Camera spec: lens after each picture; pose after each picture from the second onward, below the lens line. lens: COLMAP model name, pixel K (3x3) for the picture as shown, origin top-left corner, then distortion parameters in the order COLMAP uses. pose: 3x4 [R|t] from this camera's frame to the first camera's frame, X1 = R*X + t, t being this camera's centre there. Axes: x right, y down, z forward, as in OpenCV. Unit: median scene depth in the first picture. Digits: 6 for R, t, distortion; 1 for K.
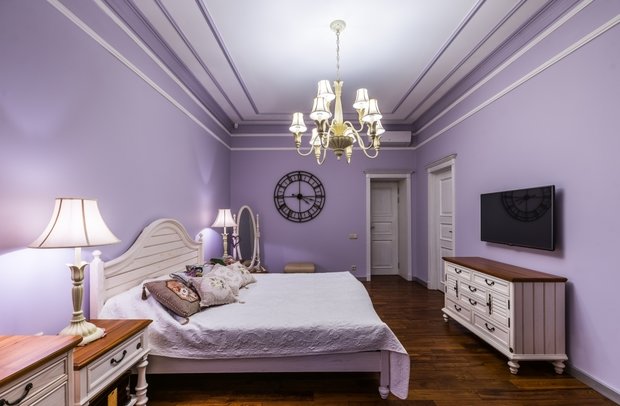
lens RADIAL K [[268.4, 0, 310.3], [0, 268.4, 215.9], [0, 0, 1]] dist [0.001356, 0.000124]
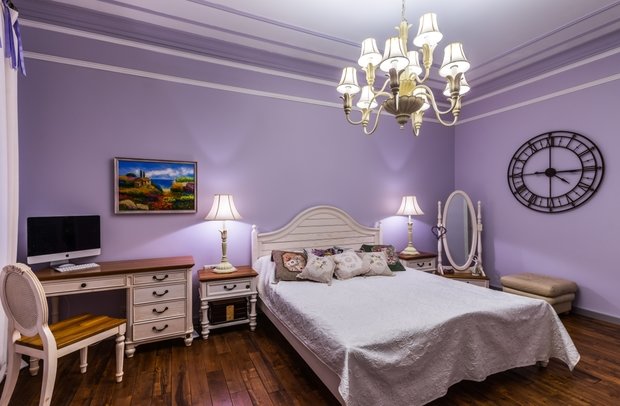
lens RADIAL K [[293.9, 0, 310.0], [0, 293.9, 203.0], [0, 0, 1]] dist [0.000941, 0.000277]
pose [[0.420622, -0.000498, -0.907236, 0.349977], [0.002980, 0.999995, 0.000833, -0.002247], [0.907231, -0.003054, 0.420622, 0.197889]]
